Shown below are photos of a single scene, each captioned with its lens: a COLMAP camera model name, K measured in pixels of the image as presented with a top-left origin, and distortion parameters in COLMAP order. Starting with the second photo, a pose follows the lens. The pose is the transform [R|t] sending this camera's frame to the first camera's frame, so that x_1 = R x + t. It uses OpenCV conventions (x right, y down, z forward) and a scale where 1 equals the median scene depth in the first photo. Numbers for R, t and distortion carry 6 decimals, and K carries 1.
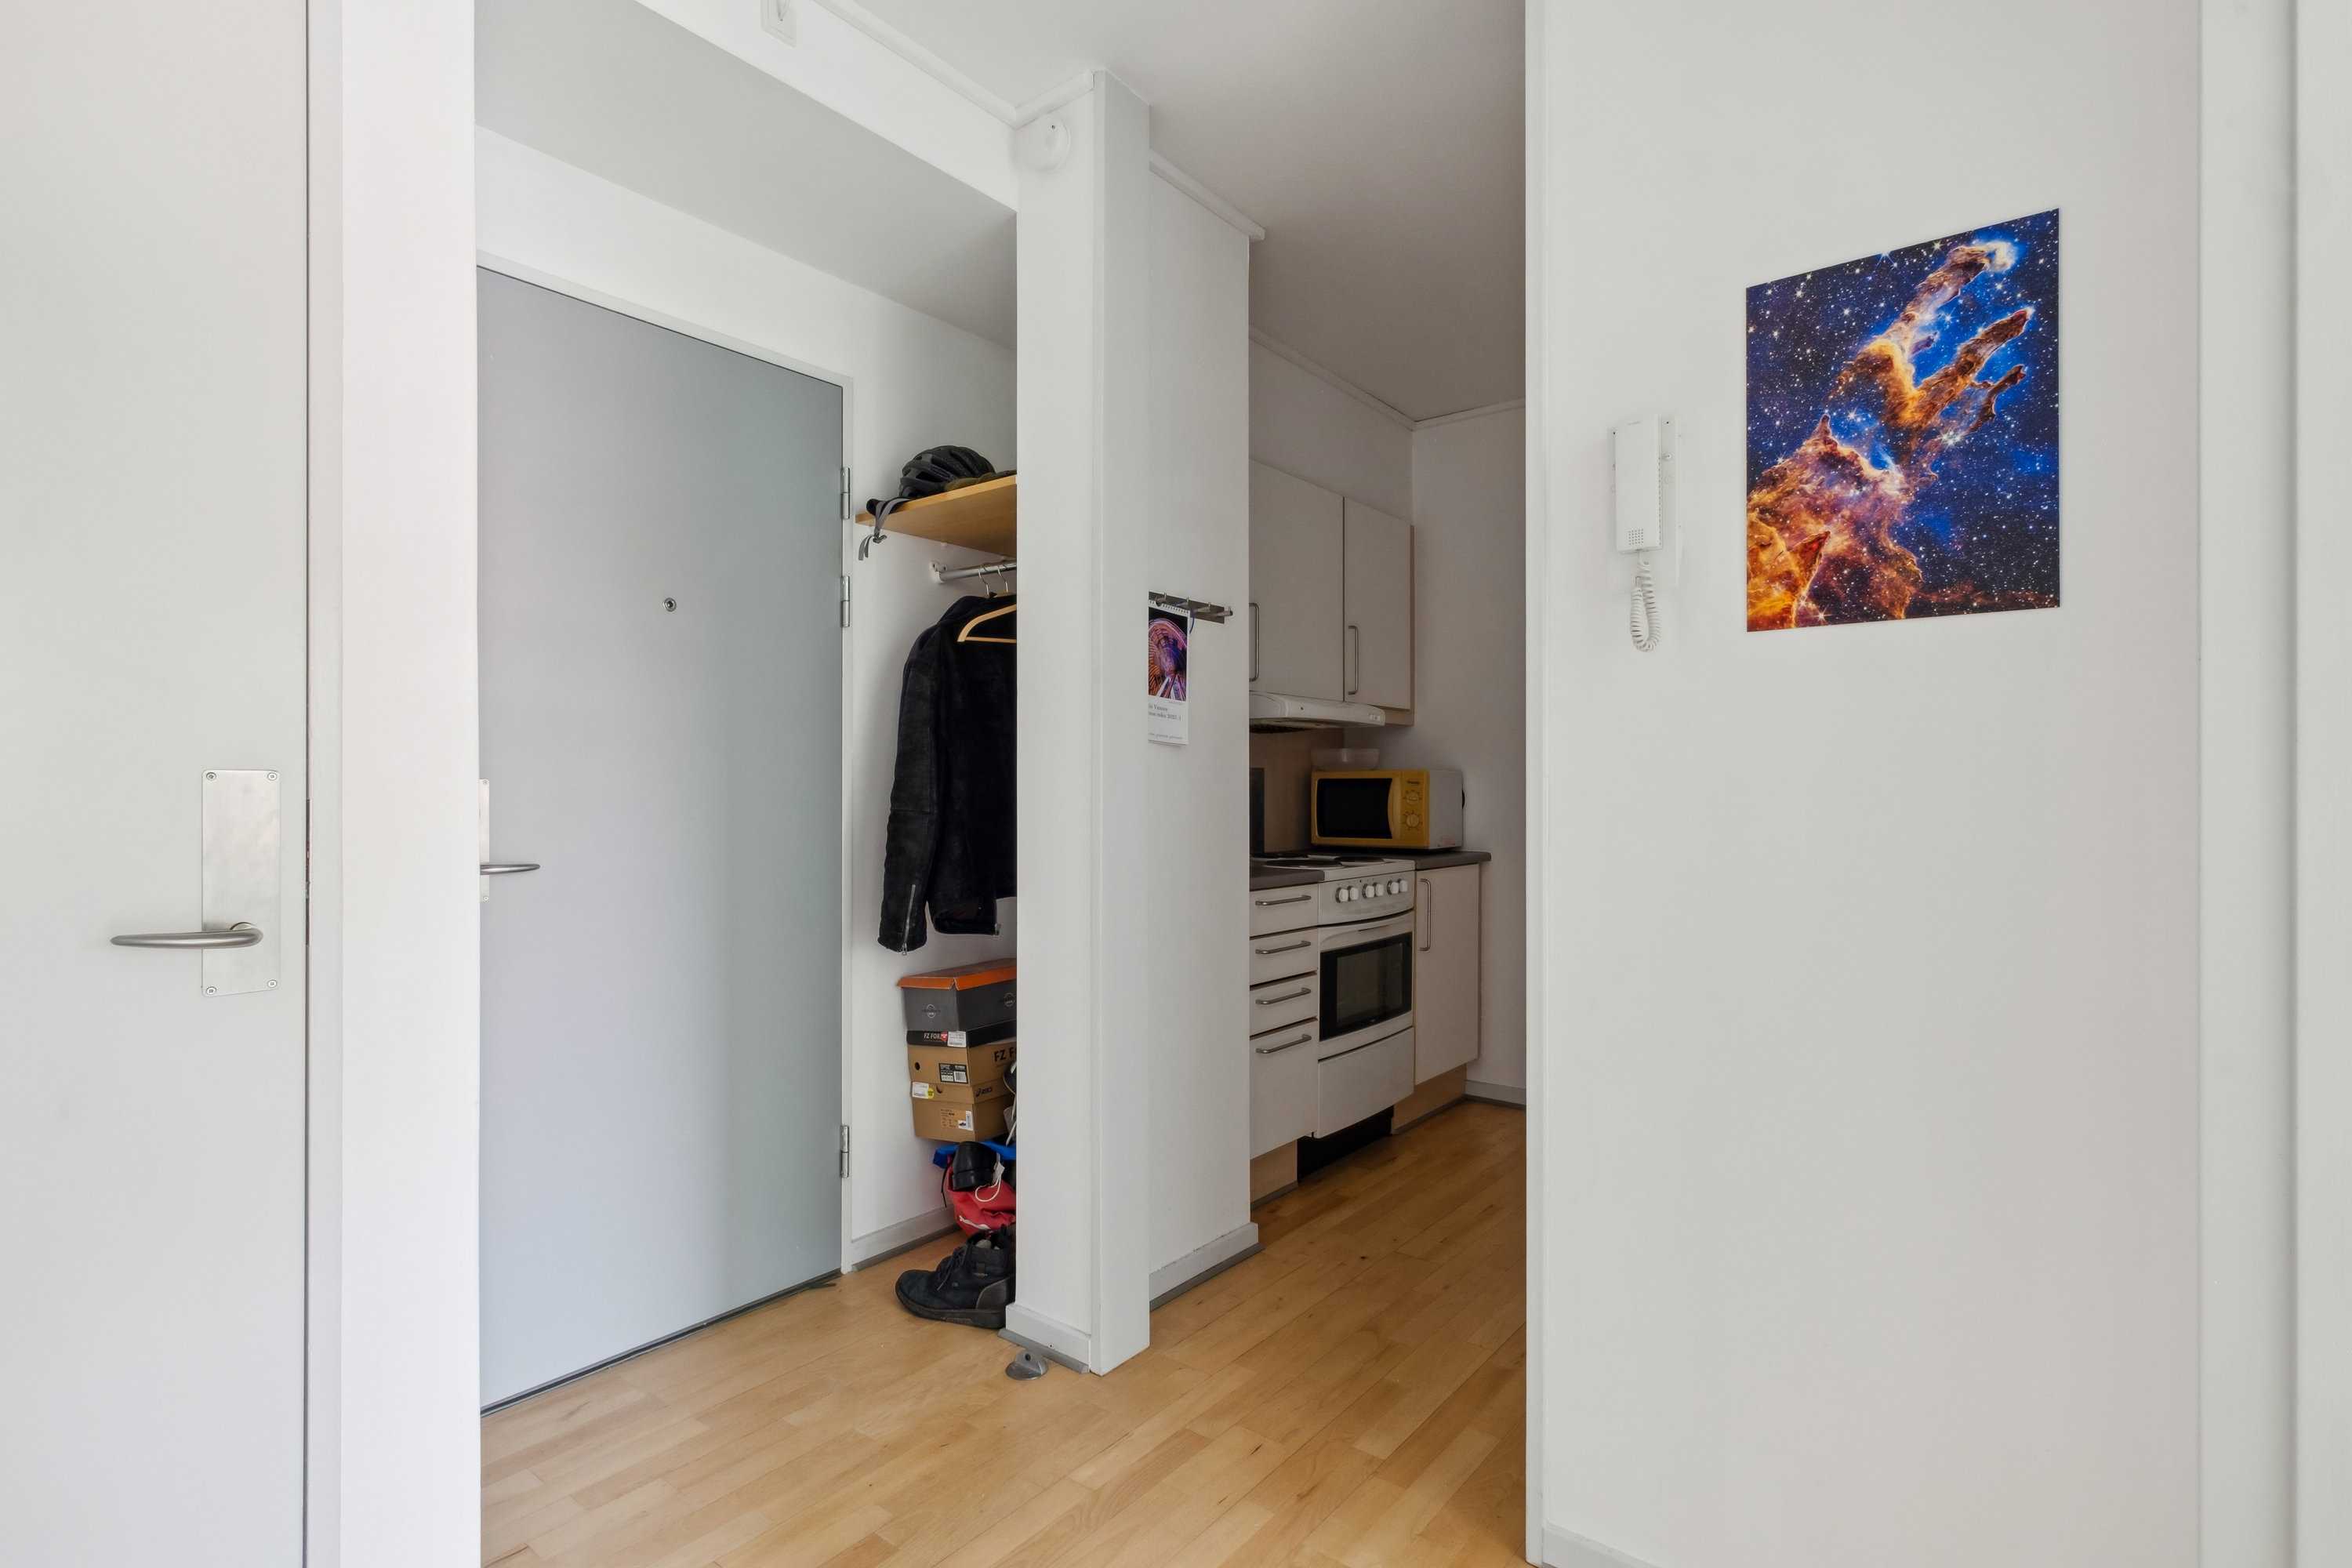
lens RADIAL K [[1116.2, 0, 1177.8], [0, 1116.2, 790.8], [0, 0, 1]] dist [0.005051, 0.000078]
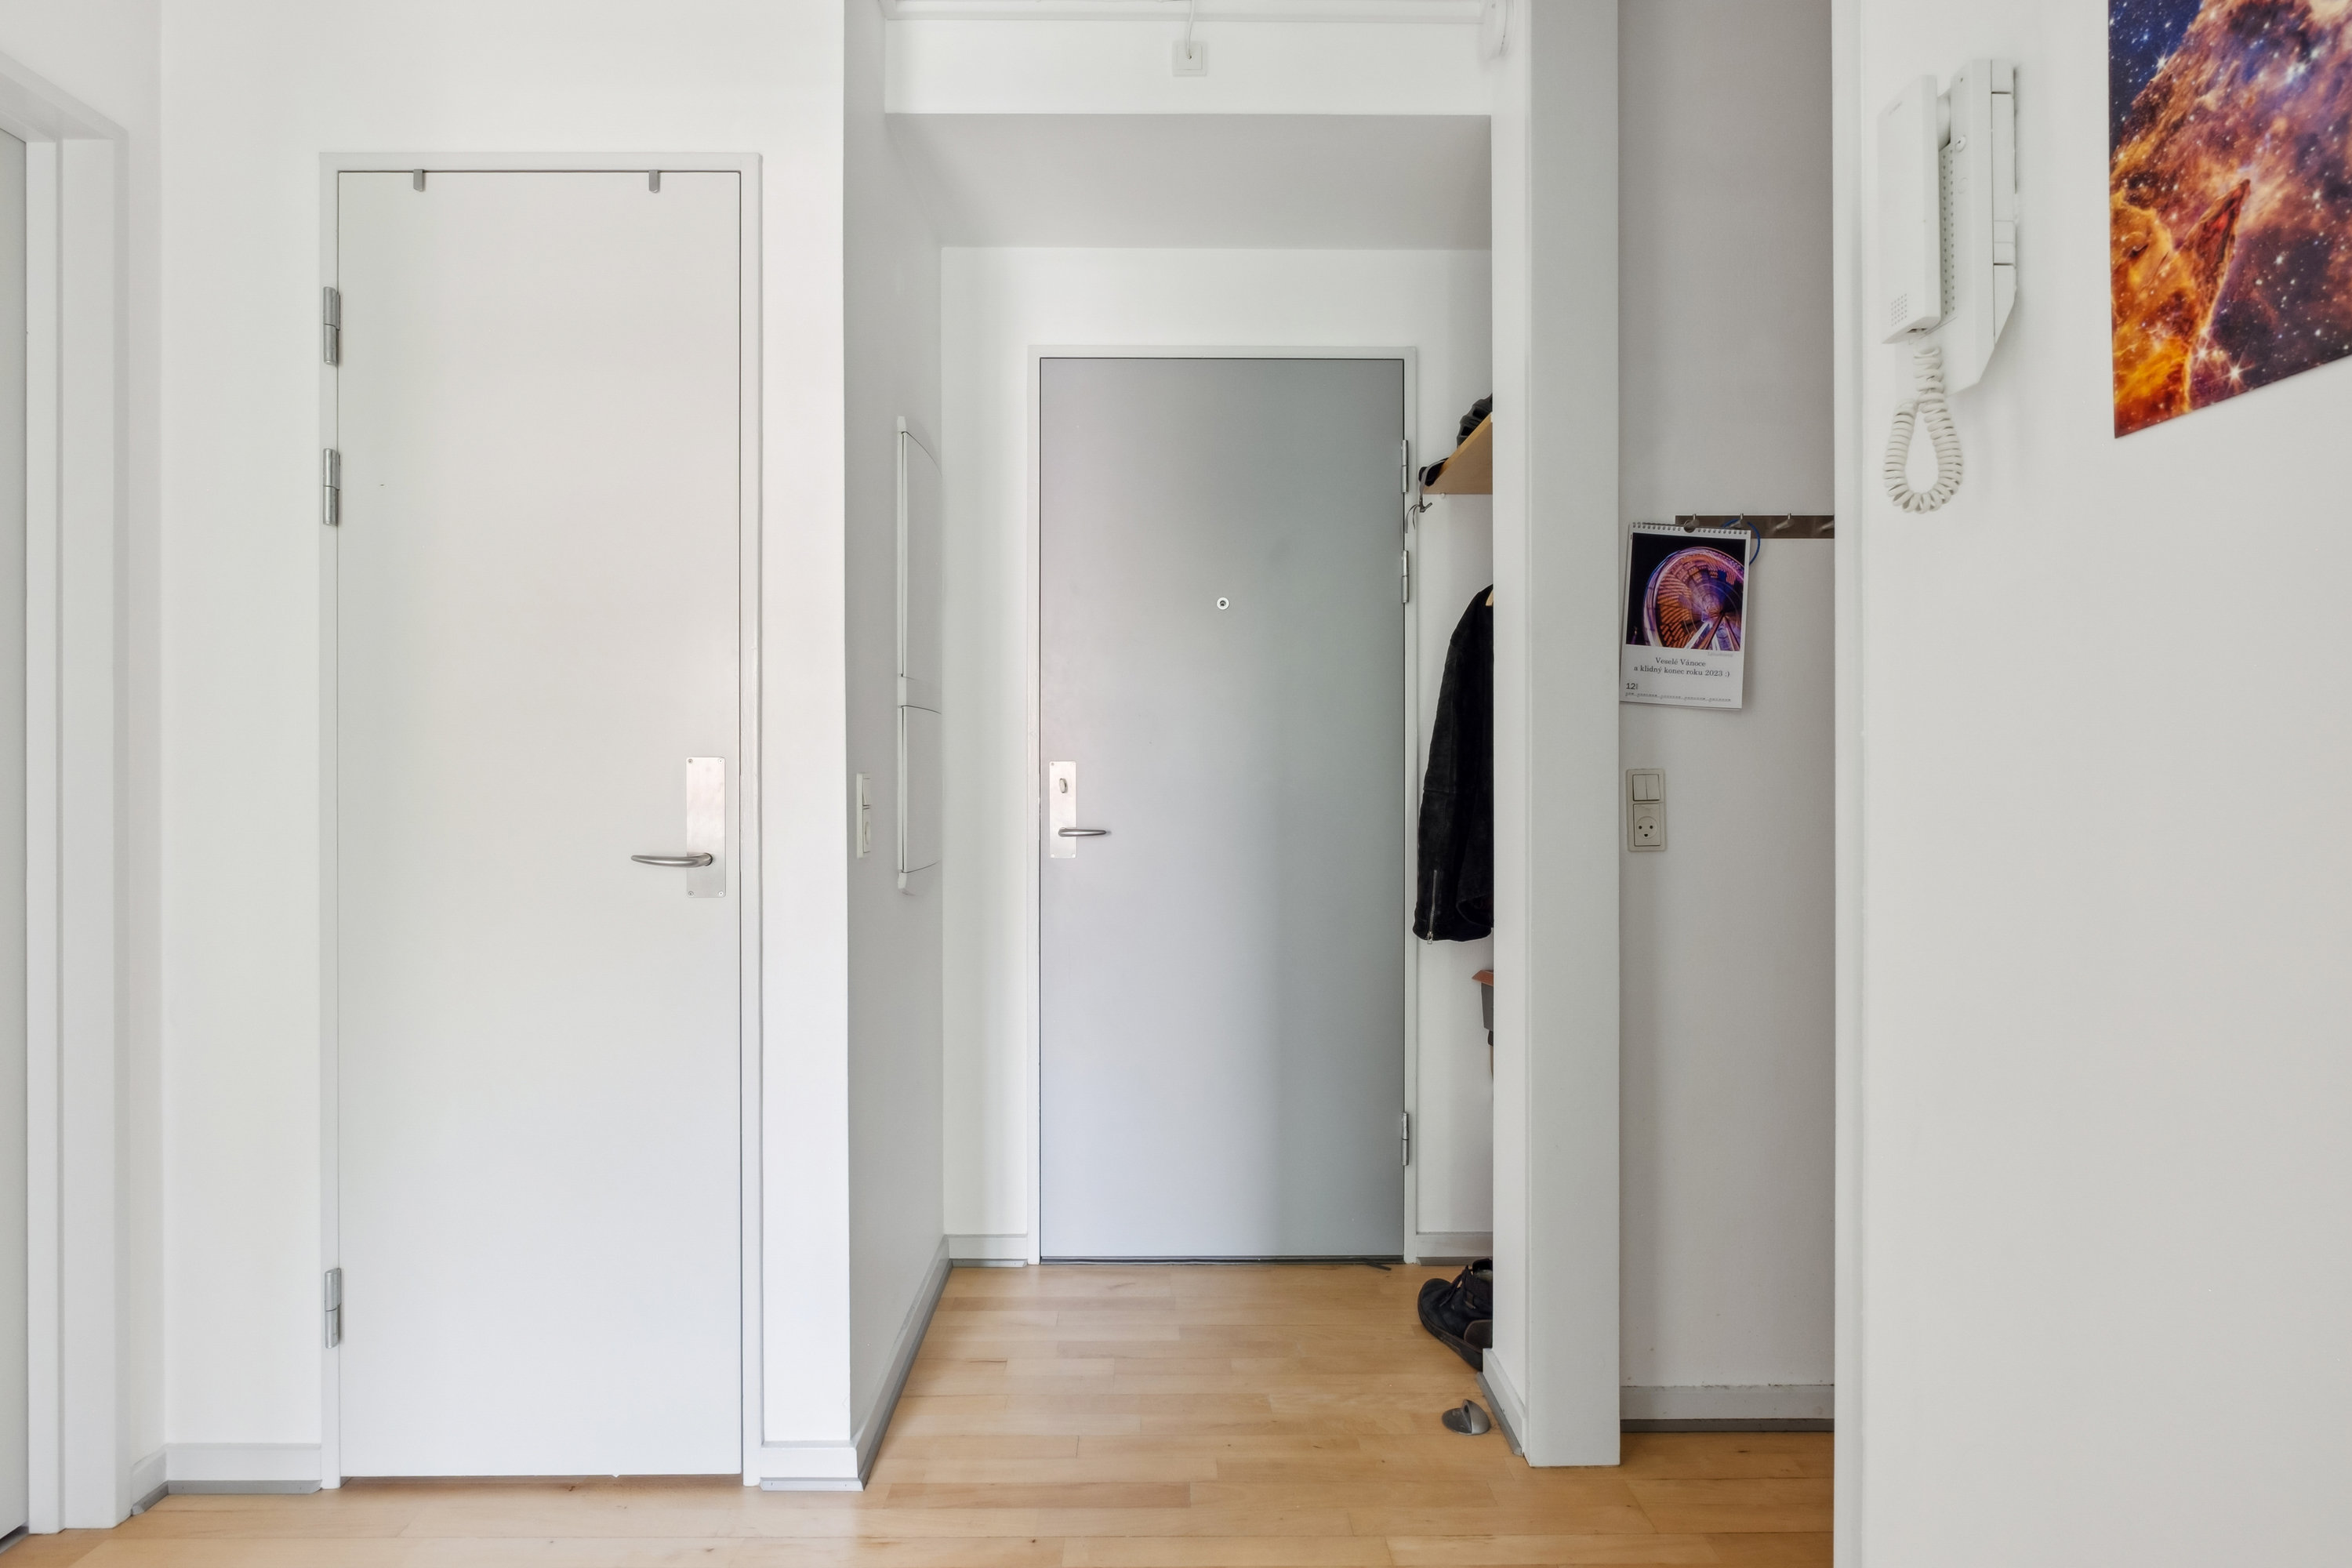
lens RADIAL K [[1155.6, 0, 1181.5], [0, 1155.6, 774.1], [0, 0, 1]] dist [-0.005124, -0.000973]
pose [[0.630839, 0.000197, -0.775914, 0.641460], [0.000574, 1.000000, 0.000721, 0.003714], [0.775914, -0.000900, 0.630838, 0.367076]]
